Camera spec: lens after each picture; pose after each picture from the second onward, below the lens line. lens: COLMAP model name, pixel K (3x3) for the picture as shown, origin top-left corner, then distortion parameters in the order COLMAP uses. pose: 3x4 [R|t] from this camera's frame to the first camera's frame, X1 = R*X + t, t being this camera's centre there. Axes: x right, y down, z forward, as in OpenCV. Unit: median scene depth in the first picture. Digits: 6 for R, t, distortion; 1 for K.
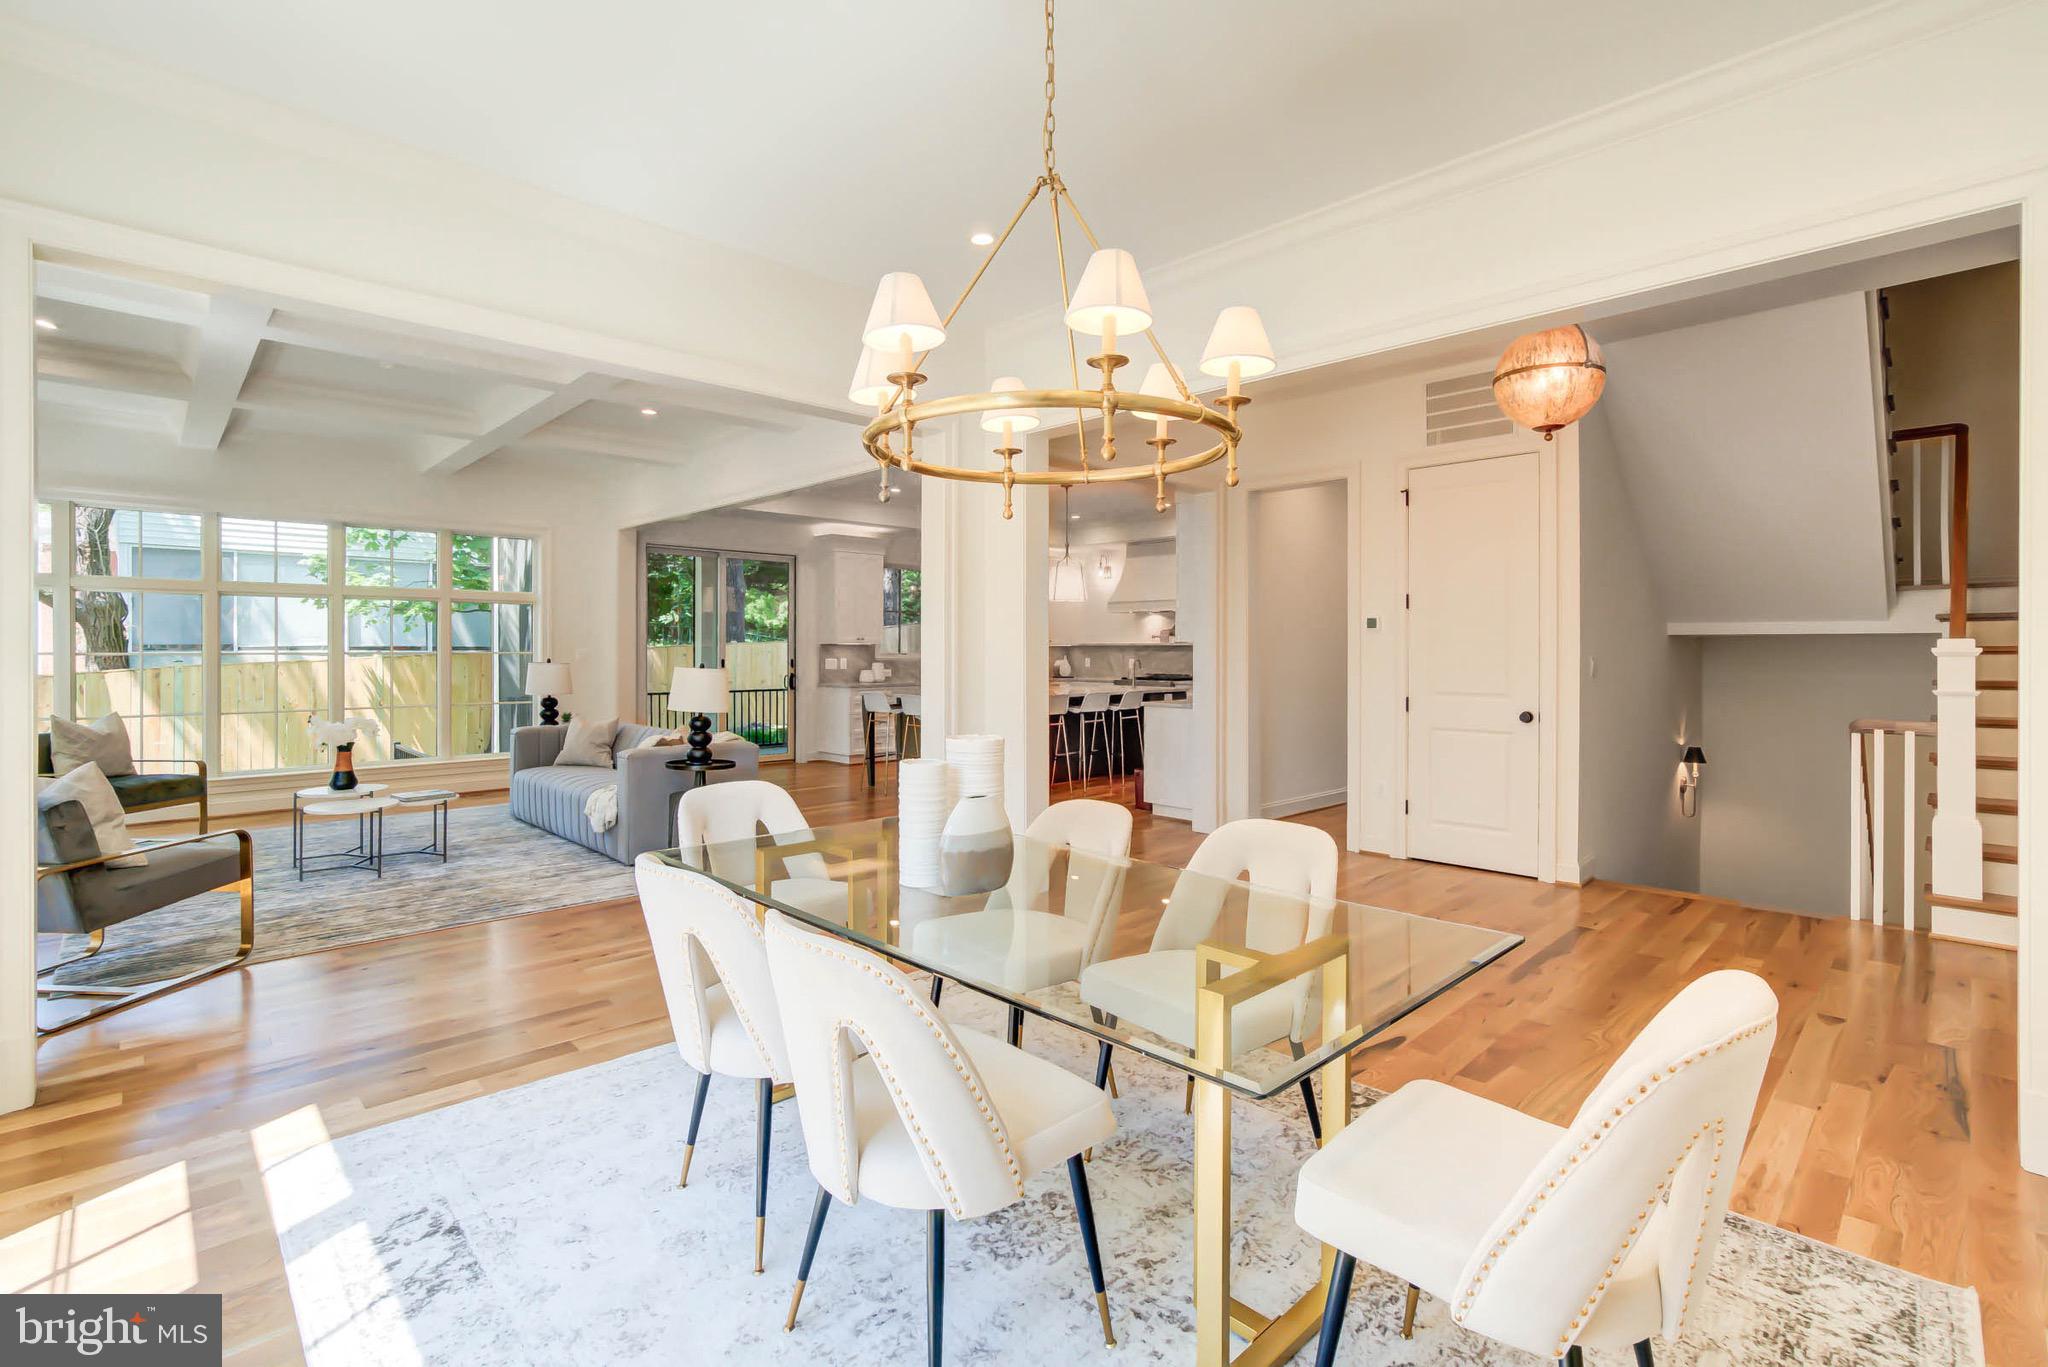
lens RADIAL K [[934.1, 0, 1023.6], [0, 934.1, 646.7], [0, 0, 1]] dist [-0.020956, 0.000272]
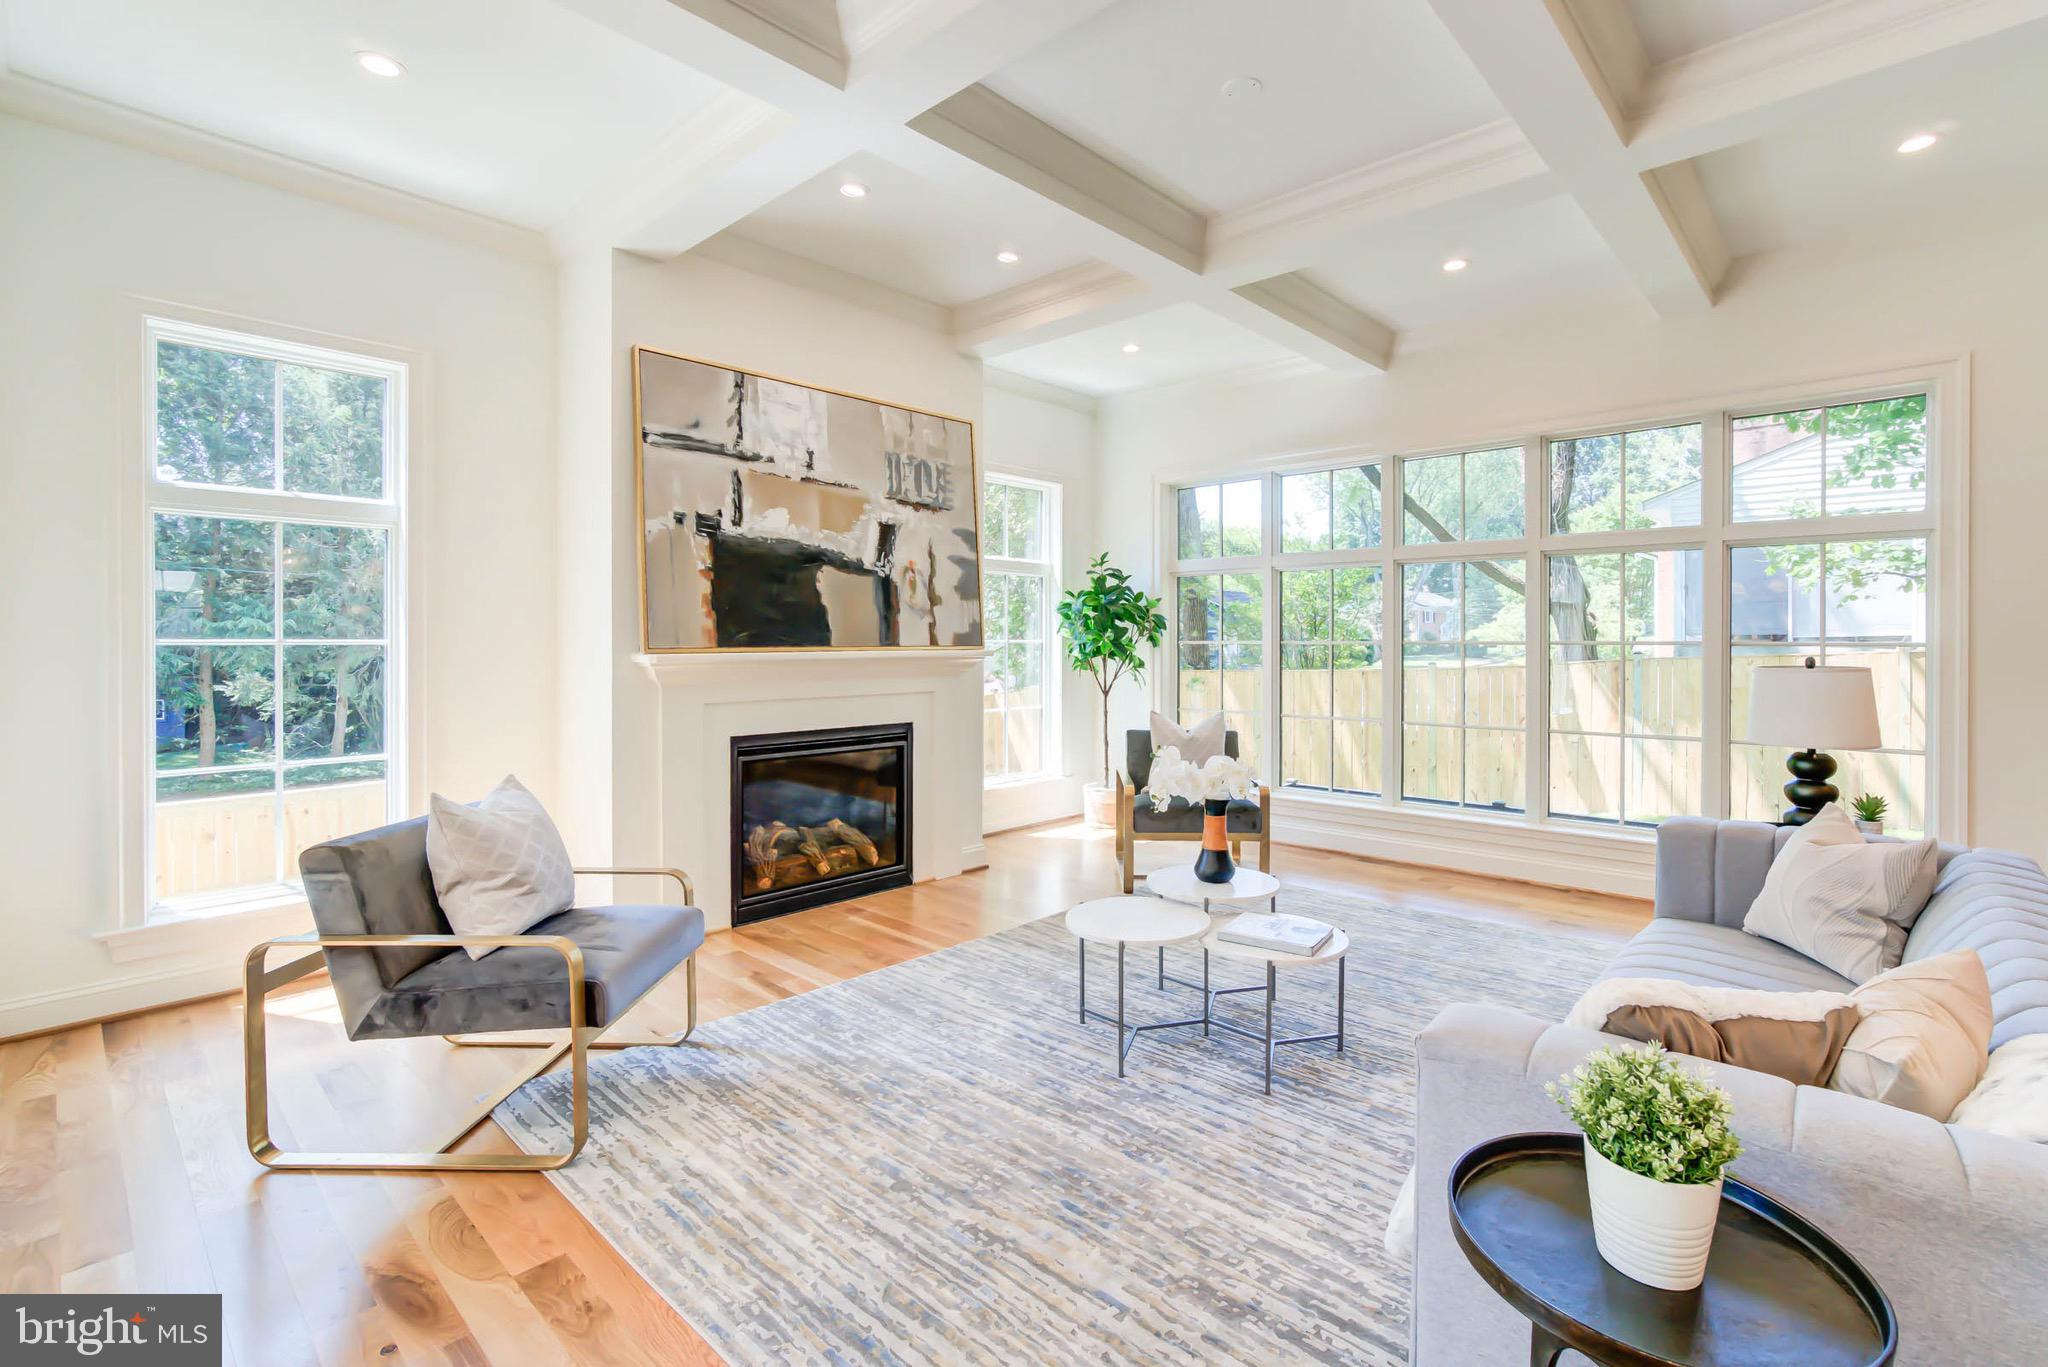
lens RADIAL K [[938.9, 0, 1055.6], [0, 938.9, 640.2], [0, 0, 1]] dist [-0.022414, 0.013439]
pose [[0.064304, 0.000541, -0.997930, -0.103518], [0.001293, 0.999999, 0.000625, 0.003515], [0.997930, -0.001330, 0.064303, 0.543515]]
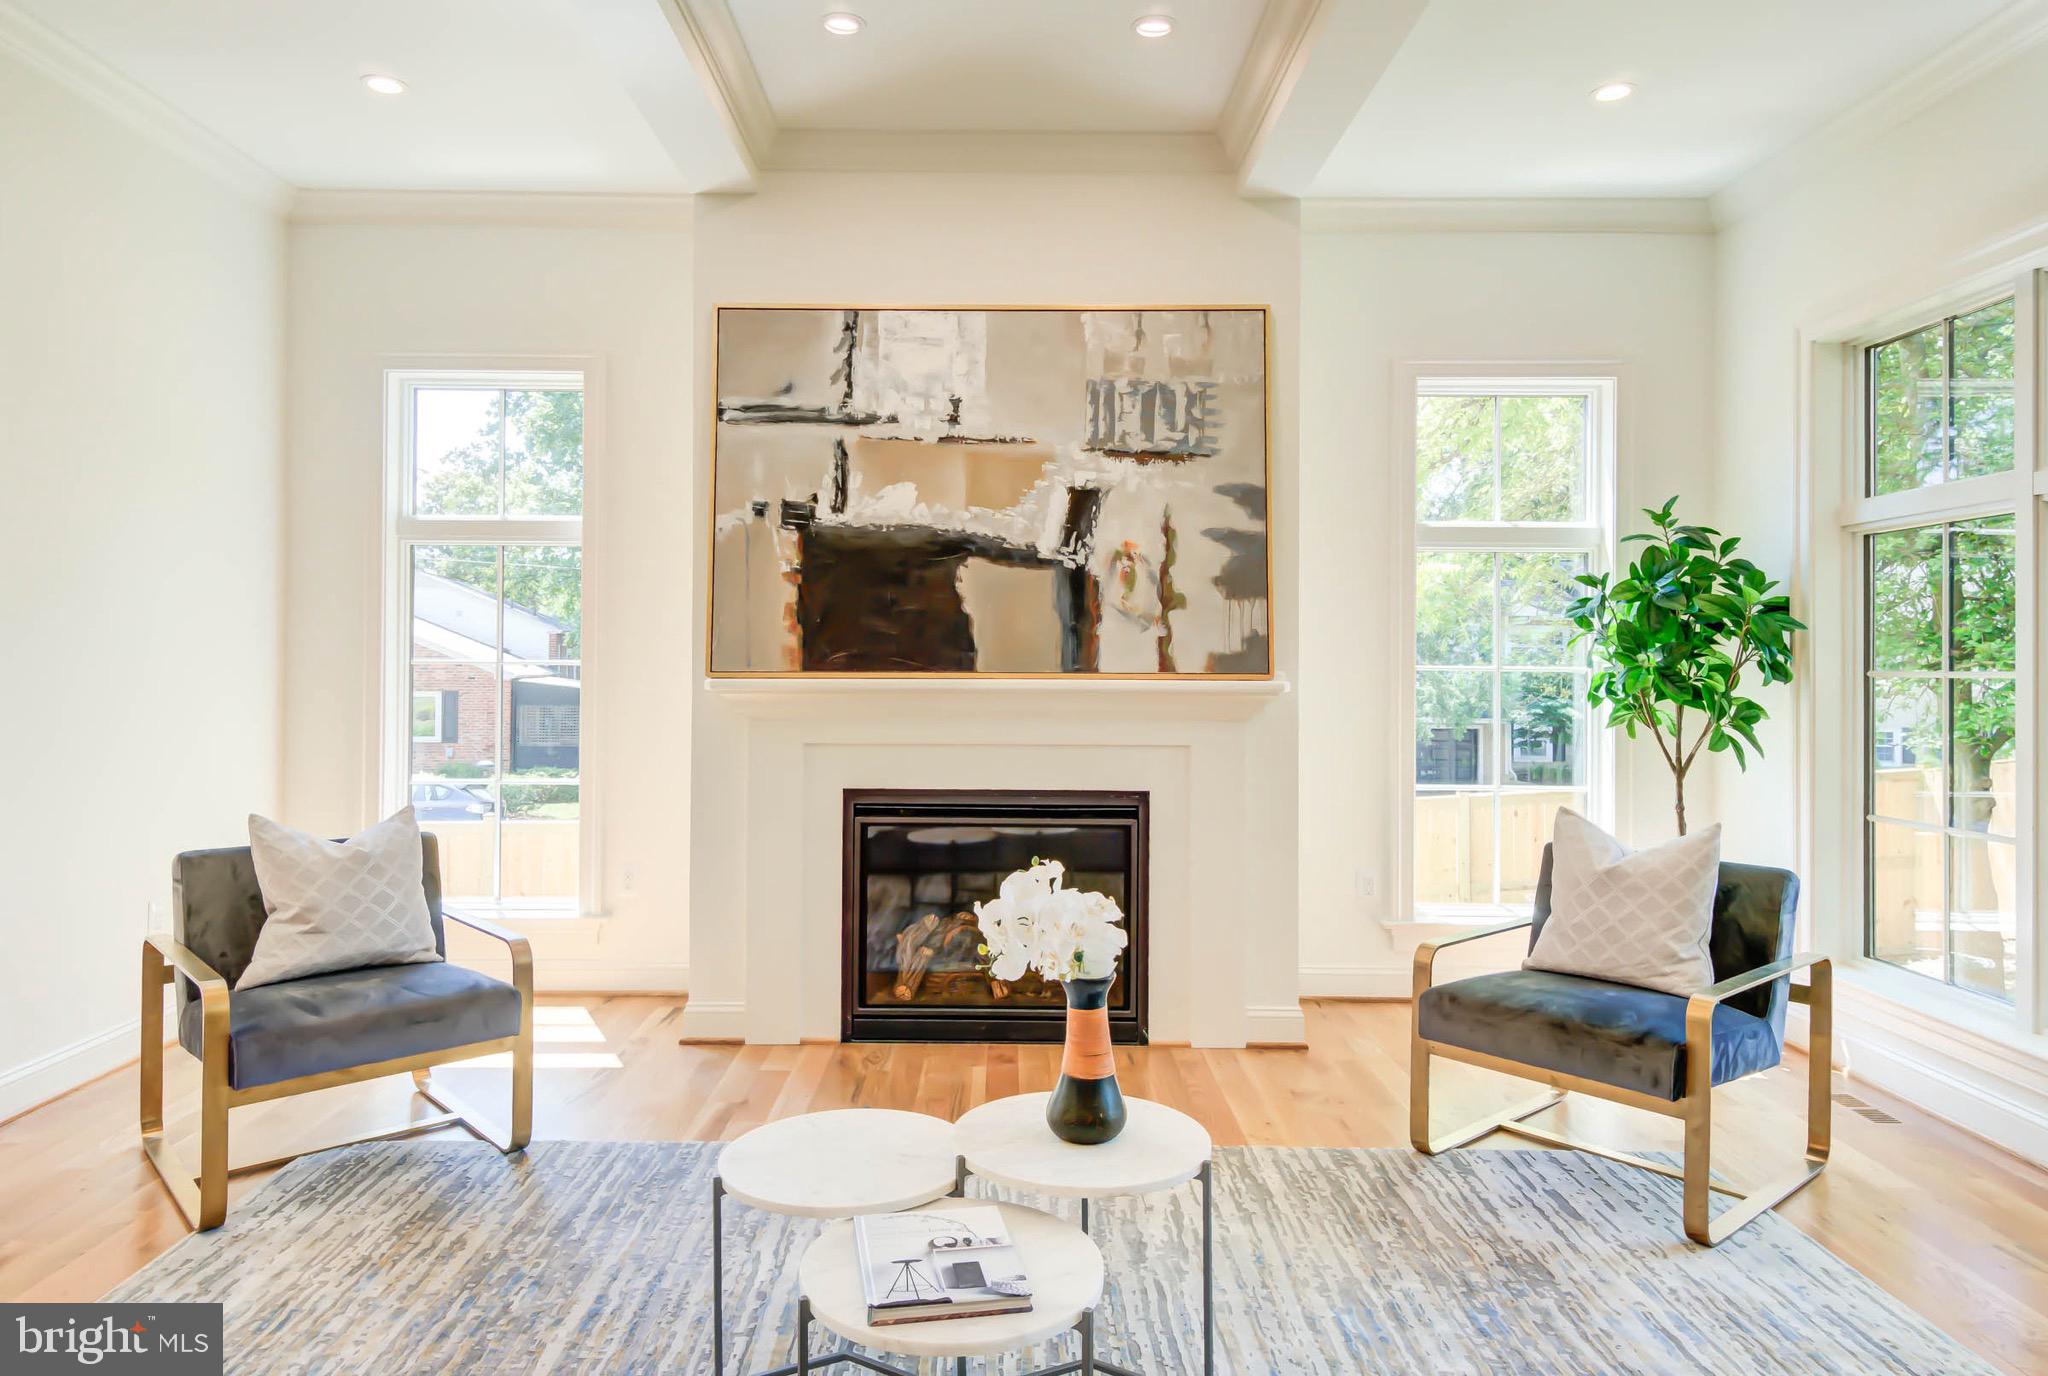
lens RADIAL K [[1292.9, 0, 1004.2], [0, 1292.9, 649.0], [0, 0, 1]] dist [0.029280, 0.000227]
pose [[-0.696983, -0.013133, -0.716967, -0.267052], [-0.004229, 0.999890, -0.014204, 0.005223], [0.717075, -0.006868, -0.696962, 0.796510]]
